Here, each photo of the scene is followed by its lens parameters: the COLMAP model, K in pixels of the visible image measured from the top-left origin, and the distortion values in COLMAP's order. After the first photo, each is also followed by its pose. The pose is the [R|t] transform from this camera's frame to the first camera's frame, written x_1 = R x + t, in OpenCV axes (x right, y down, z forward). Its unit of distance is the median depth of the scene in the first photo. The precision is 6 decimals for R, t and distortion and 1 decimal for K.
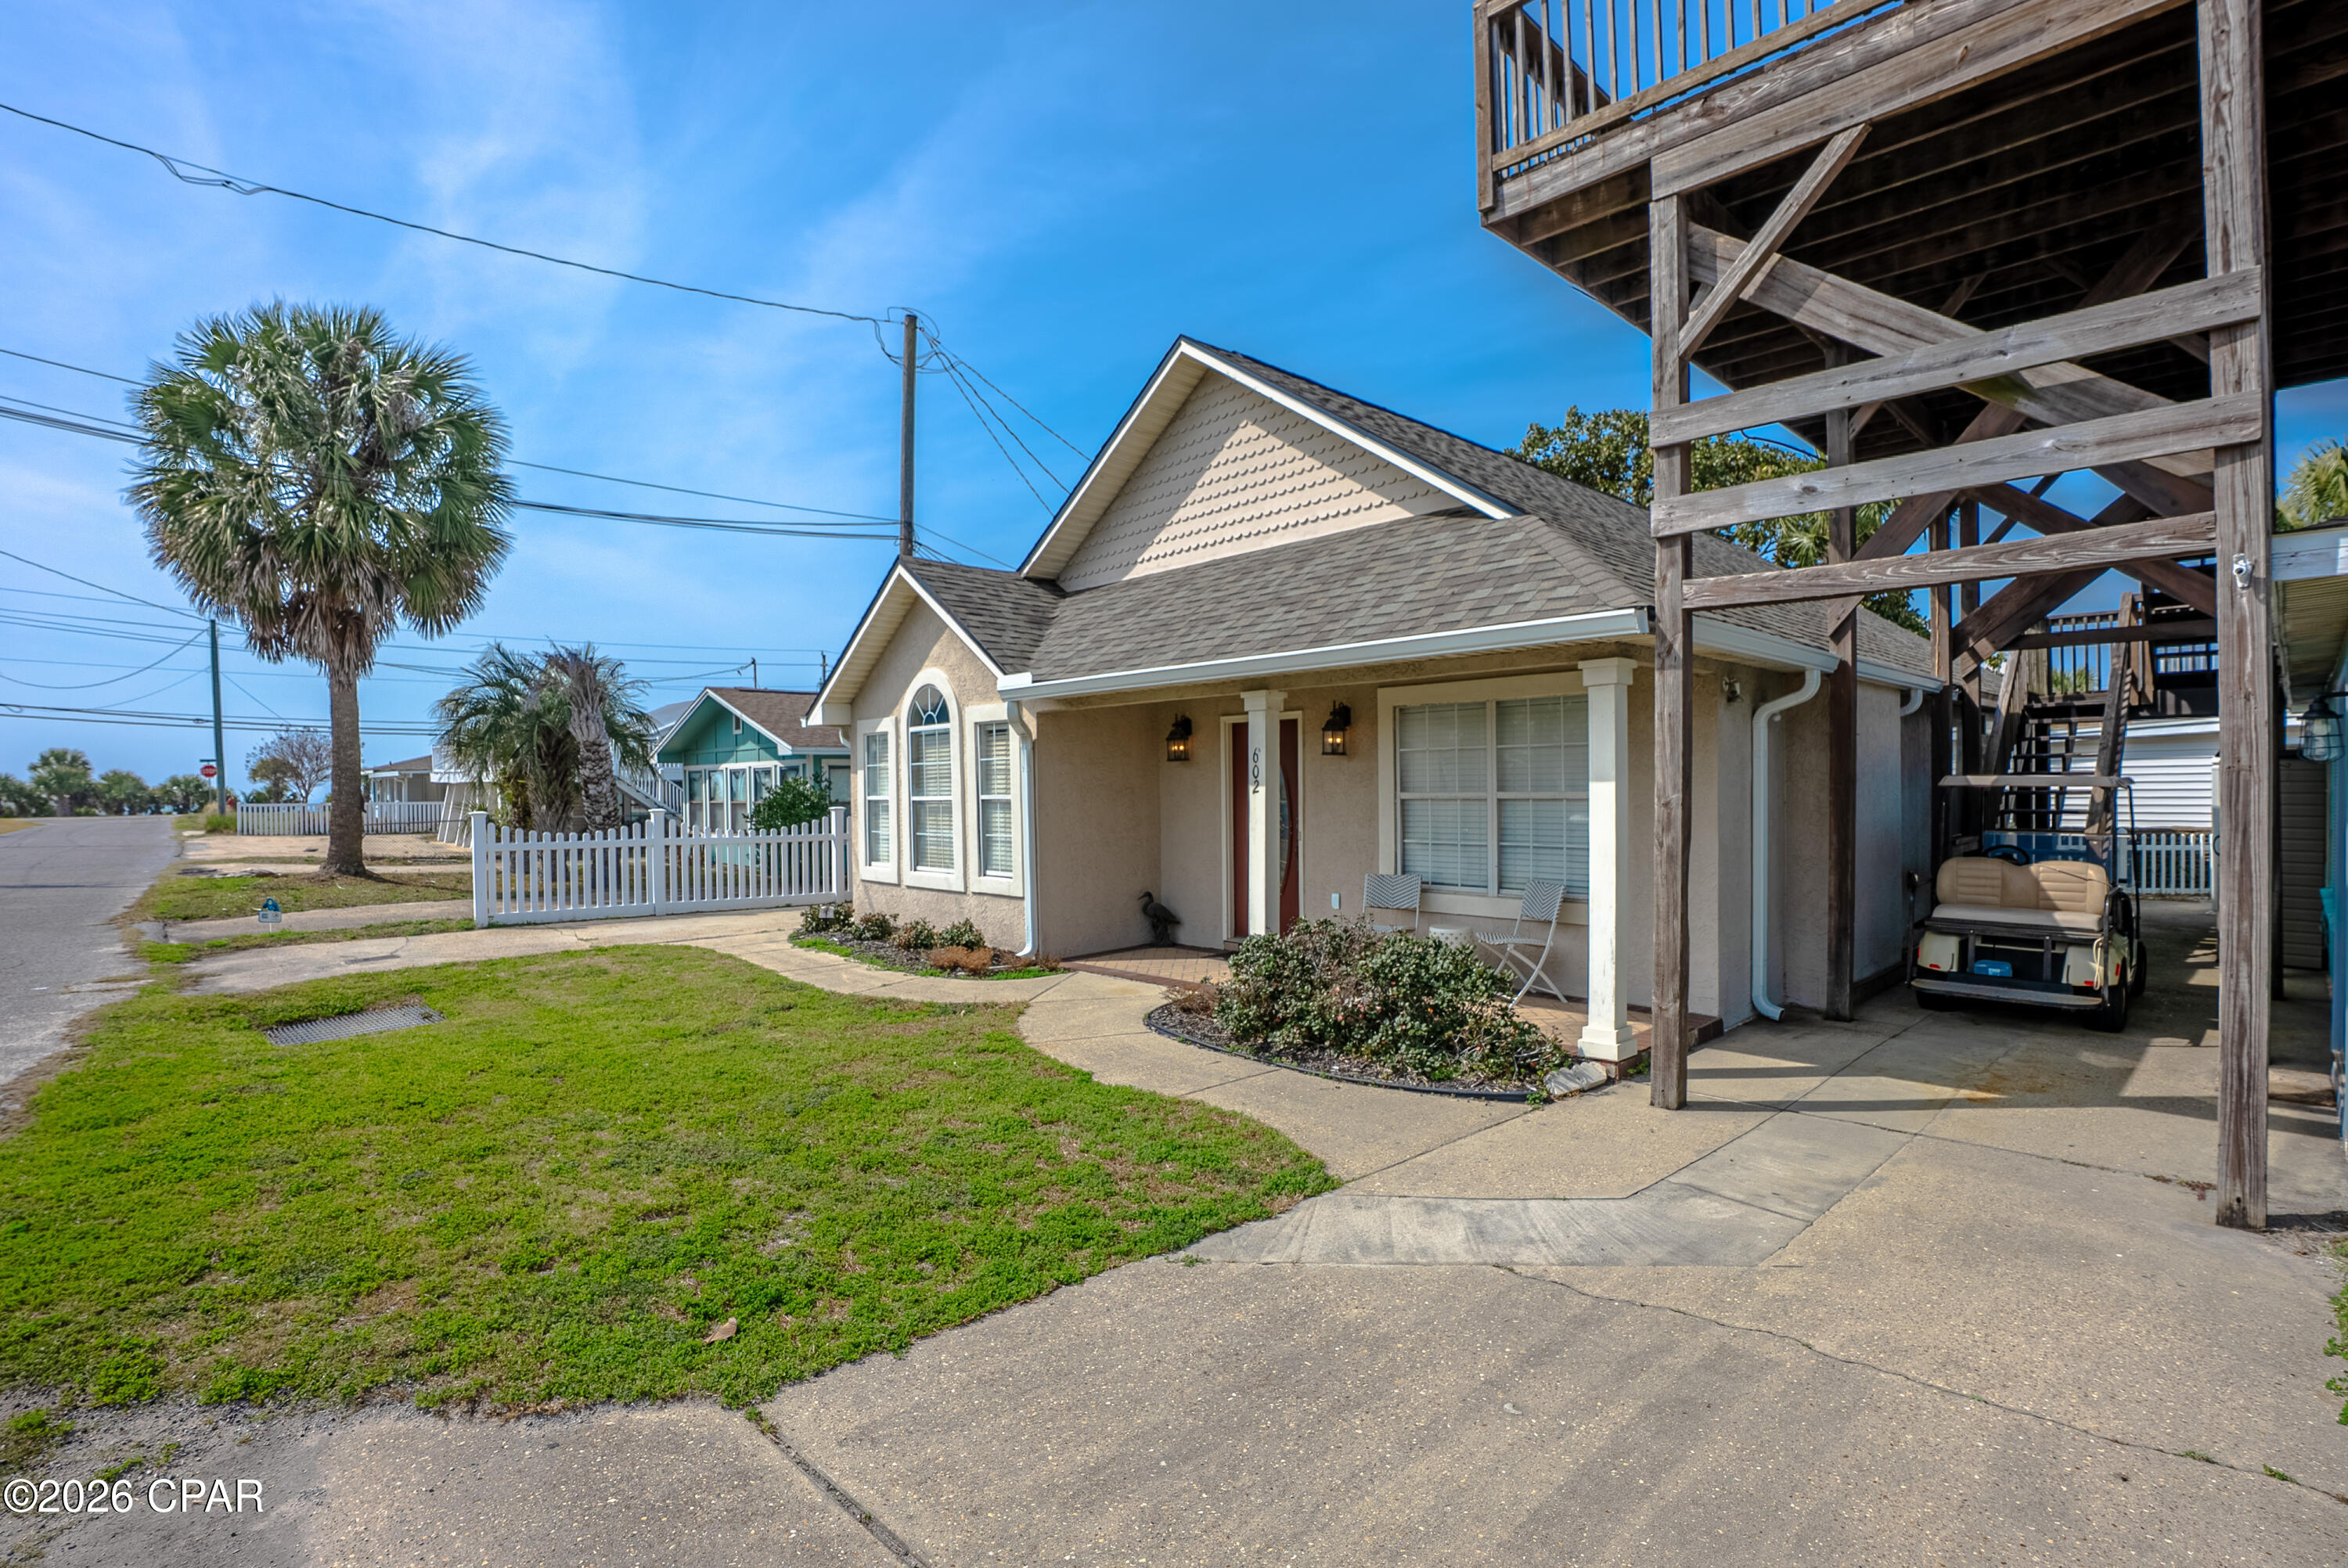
lens RADIAL K [[1086.3, 0, 1208.9], [0, 1086.3, 799.7], [0, 0, 1]] dist [-0.040407, 0.009819]
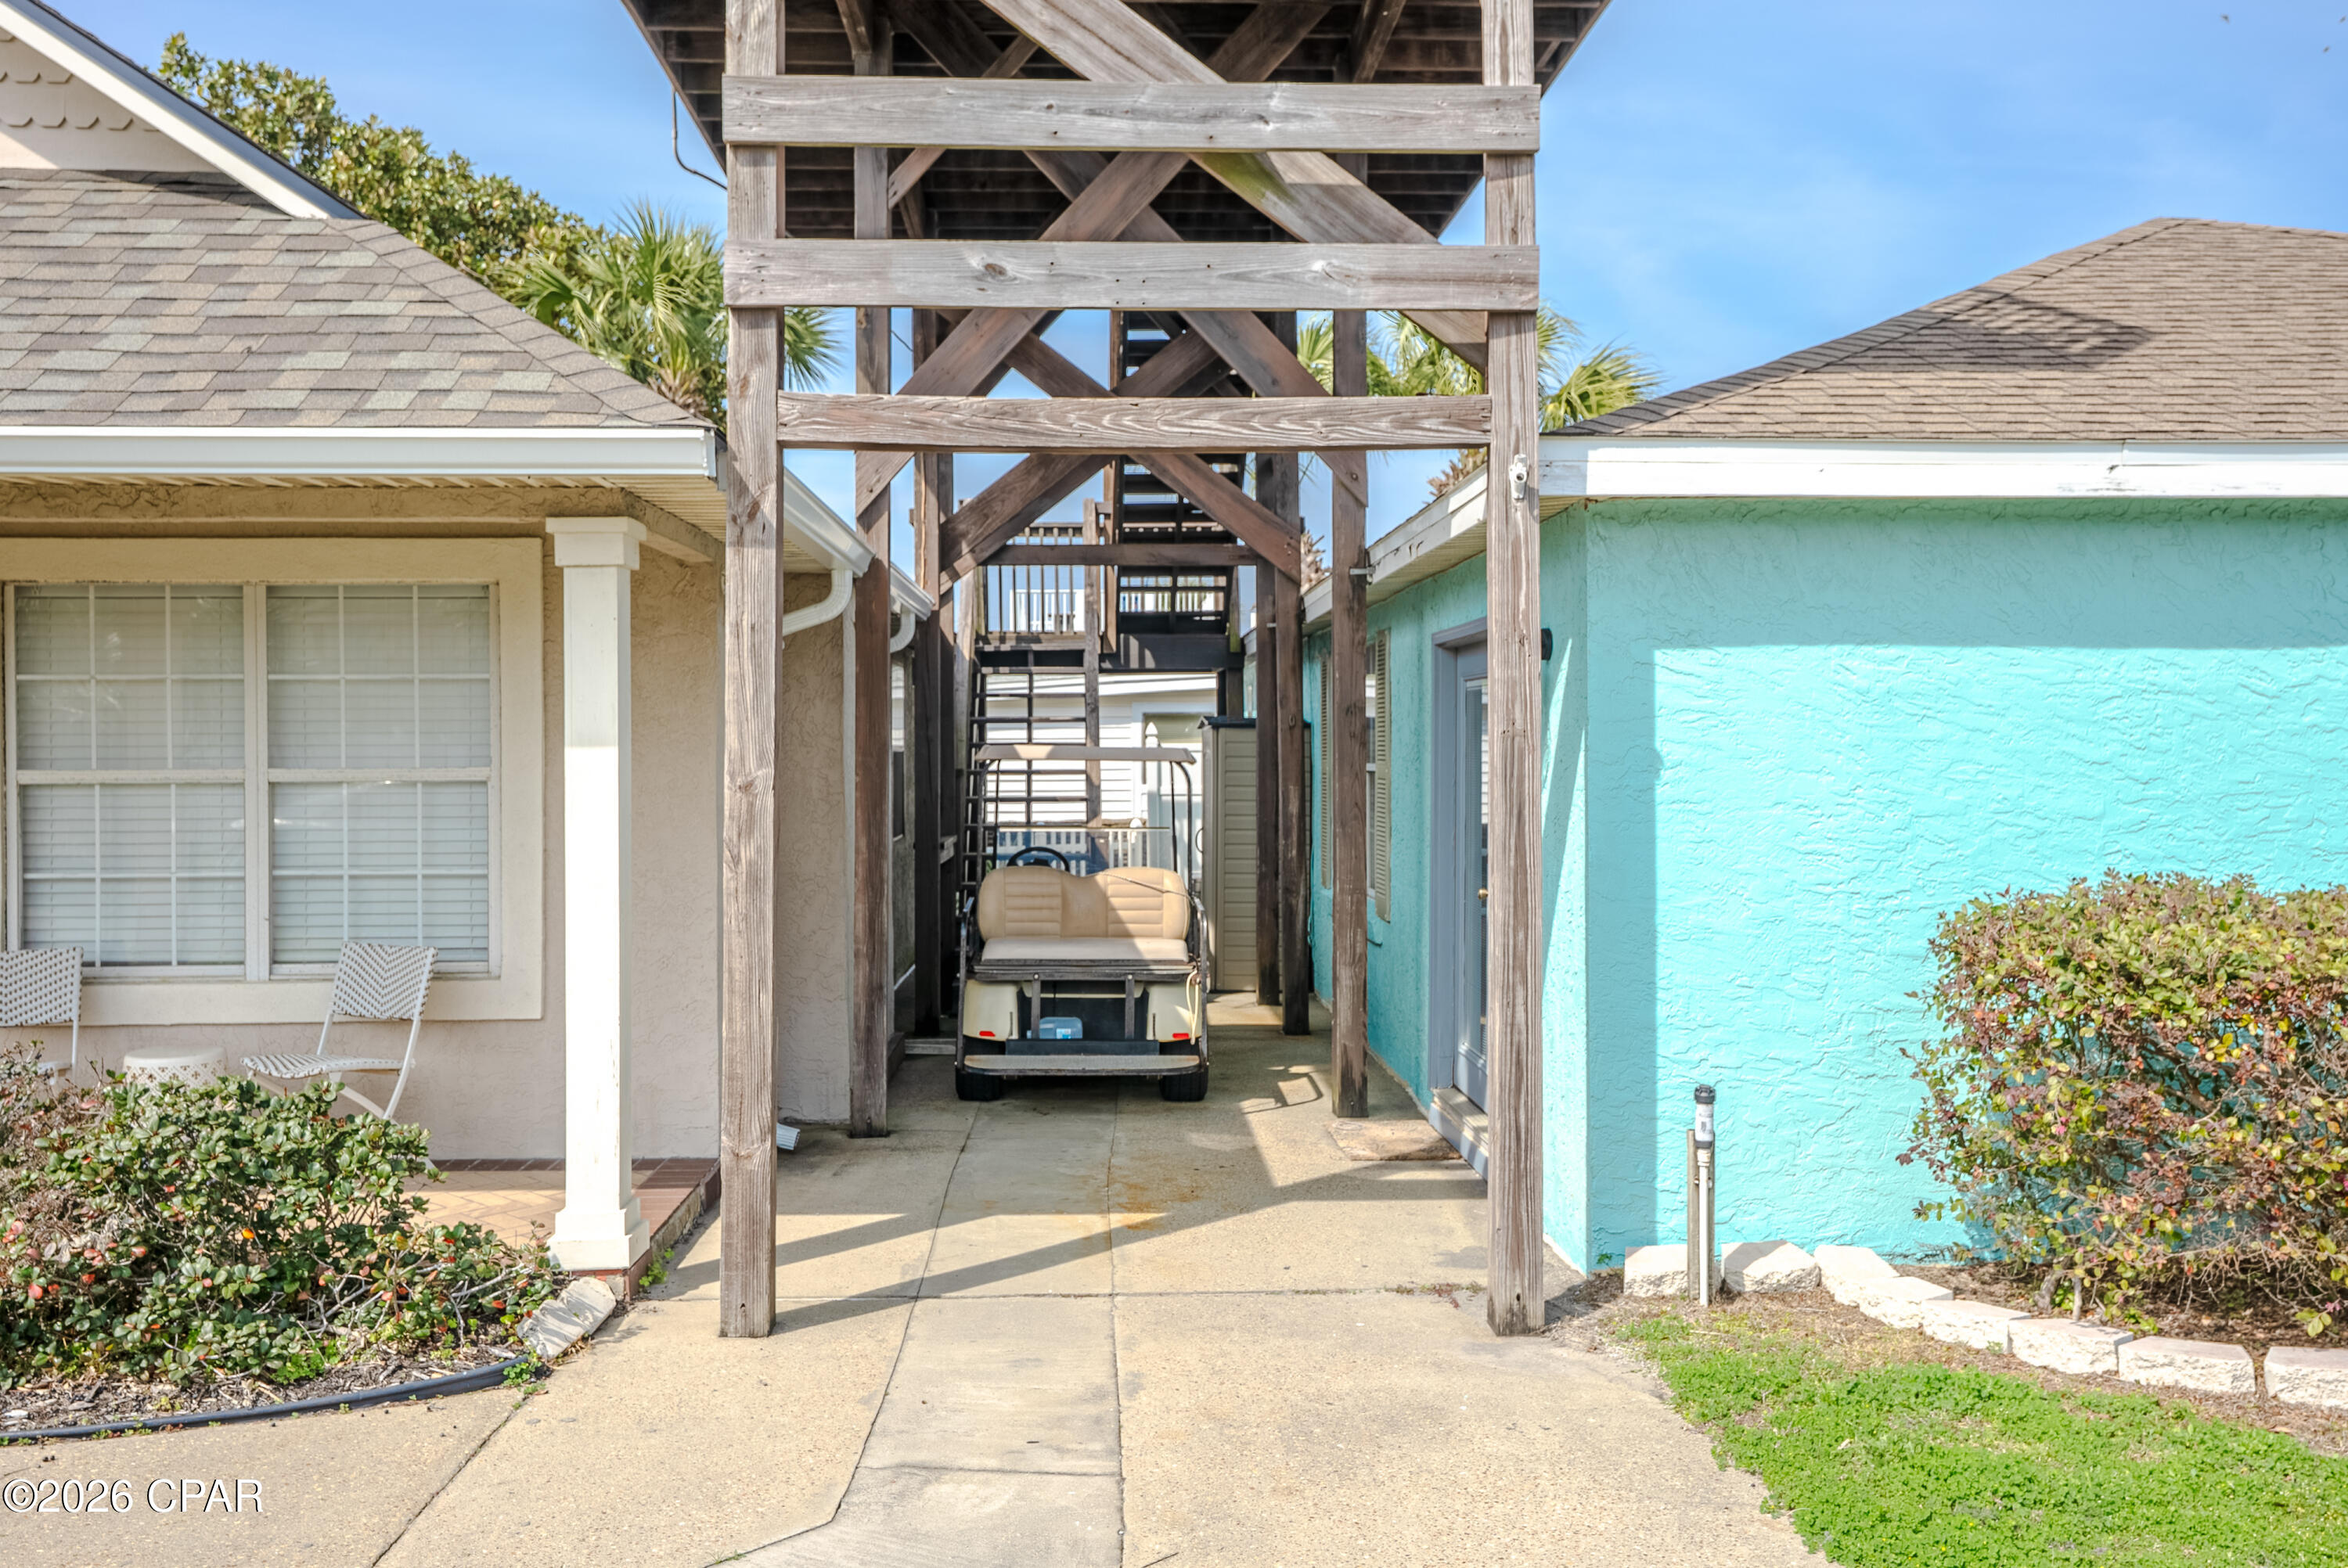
lens RADIAL K [[1896.3, 0, 1166.8], [0, 1896.3, 766.8], [0, 0, 1]] dist [0.014642, 0.027838]
pose [[0.679481, 0.002007, 0.733691, -0.130930], [0.006396, 0.999942, -0.008658, 0.002969], [-0.733665, 0.010576, 0.679429, 0.153298]]
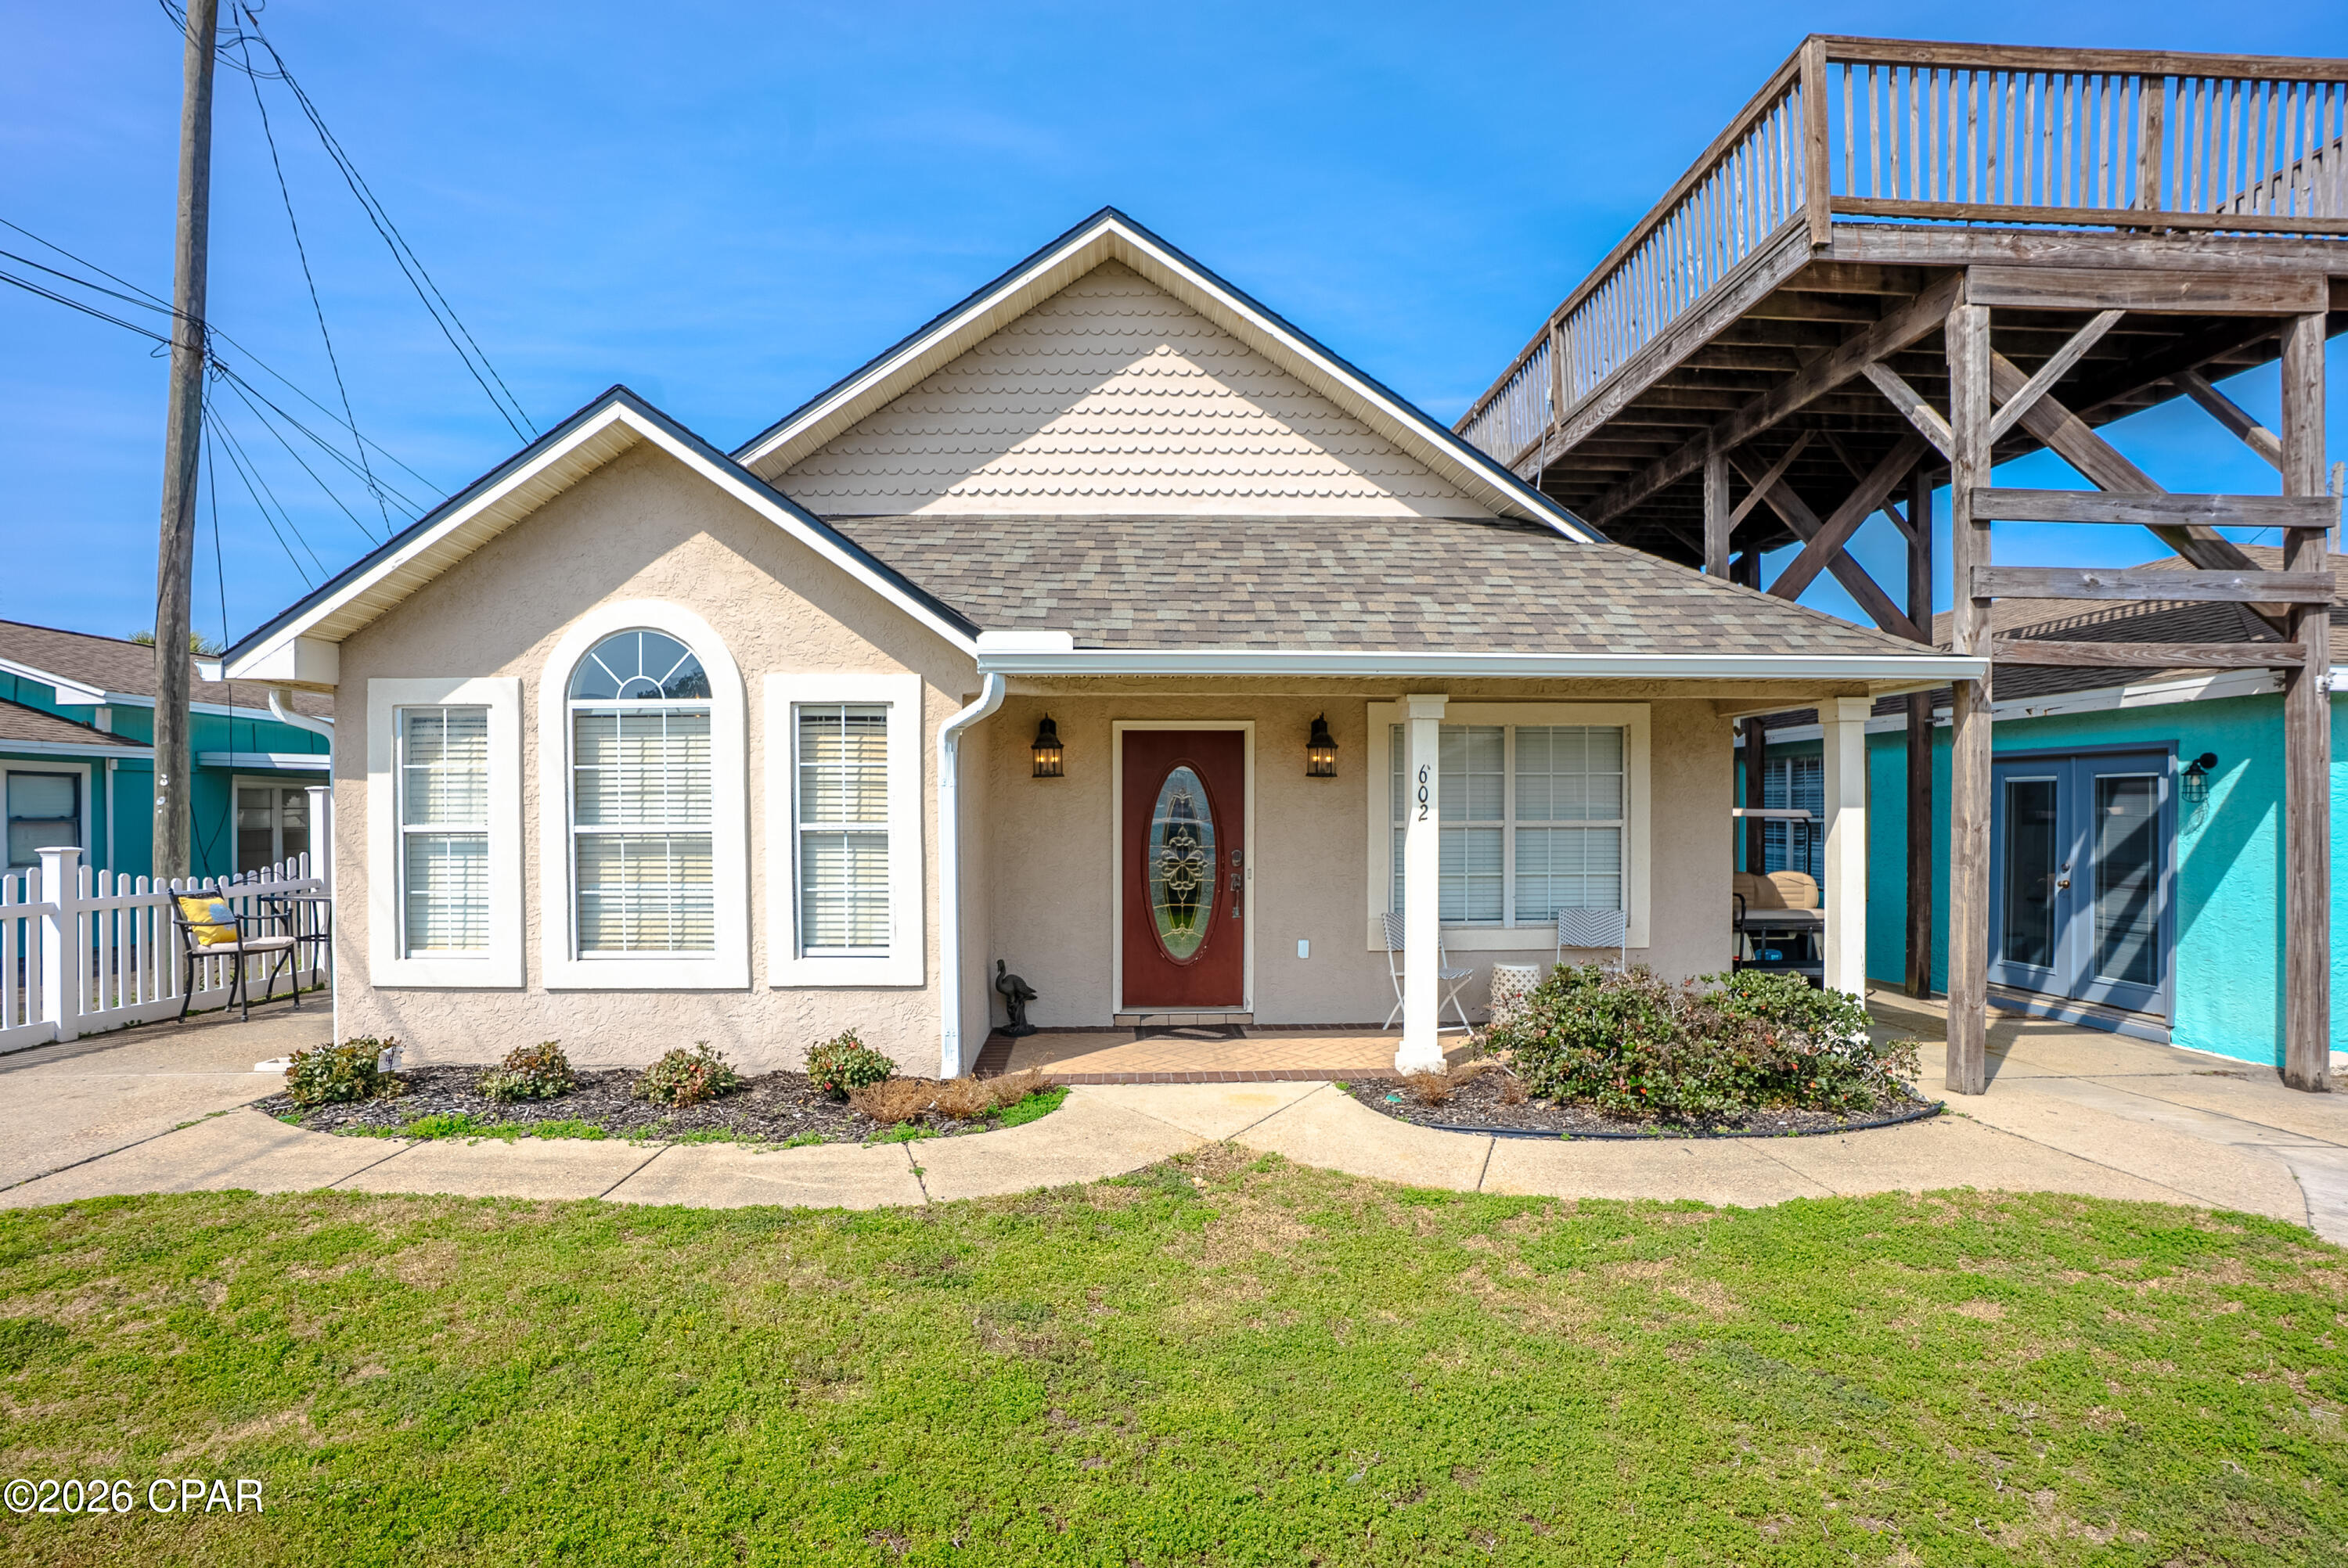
lens RADIAL K [[1086.3, 0, 1166.5], [0, 1086.3, 821.3], [0, 0, 1]] dist [-0.040407, 0.009819]
pose [[0.677240, 0.003791, 0.735752, -0.879352], [0.004158, 0.999951, -0.008980, 0.001478], [-0.735750, 0.009141, 0.677191, 0.765559]]
